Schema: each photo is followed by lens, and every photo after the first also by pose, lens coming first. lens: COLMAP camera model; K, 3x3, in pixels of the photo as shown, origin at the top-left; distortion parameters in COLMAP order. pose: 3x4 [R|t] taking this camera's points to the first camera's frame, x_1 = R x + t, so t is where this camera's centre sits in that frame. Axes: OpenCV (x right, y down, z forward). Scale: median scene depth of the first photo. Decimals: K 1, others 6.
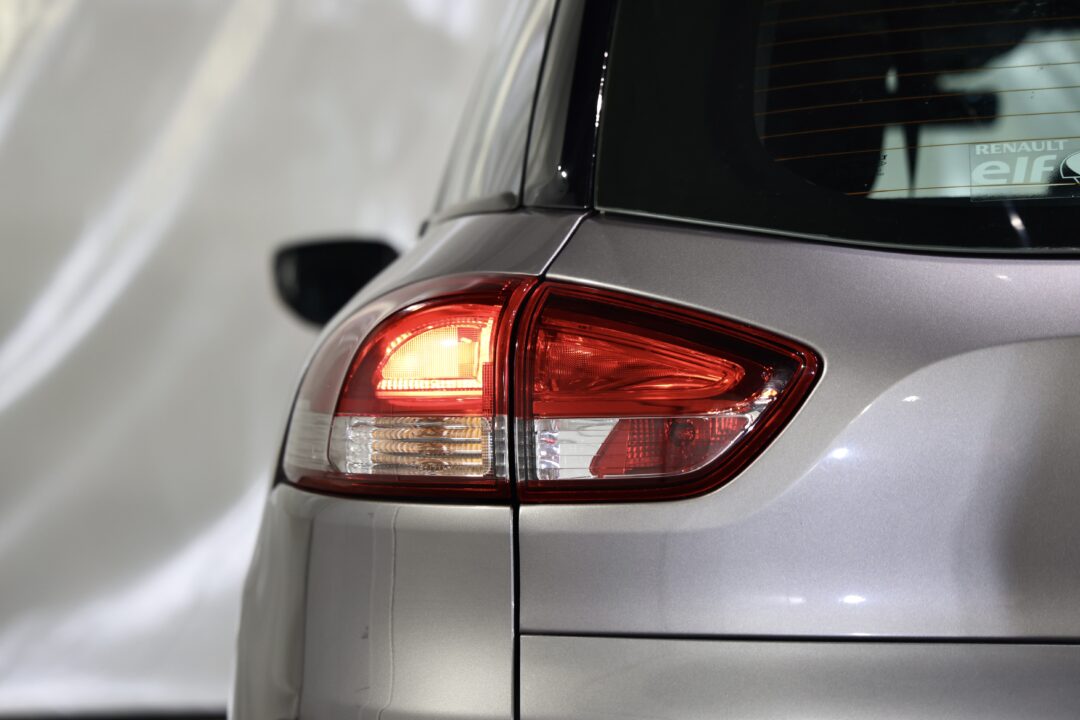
lens RADIAL K [[3219.3, 0, 540.0], [0, 3219.3, 360.0], [0, 0, 1]] dist [0.948797, -2.706766]
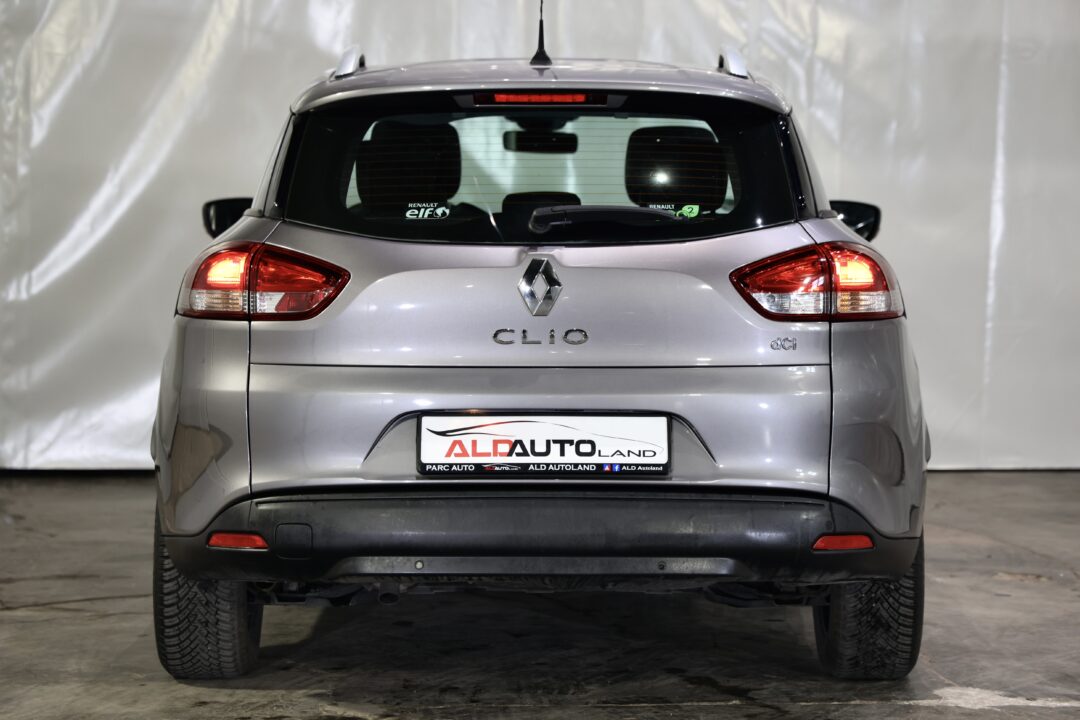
lens RADIAL K [[3219.3, 0, 540.0], [0, 3219.3, 360.0], [0, 0, 1]] dist [0.948797, -2.706766]
pose [[0.999736, 0.022210, -0.005850, 0.272947], [-0.021975, 0.999052, 0.037588, -0.036593], [0.006679, -0.037449, 0.999276, -1.949395]]
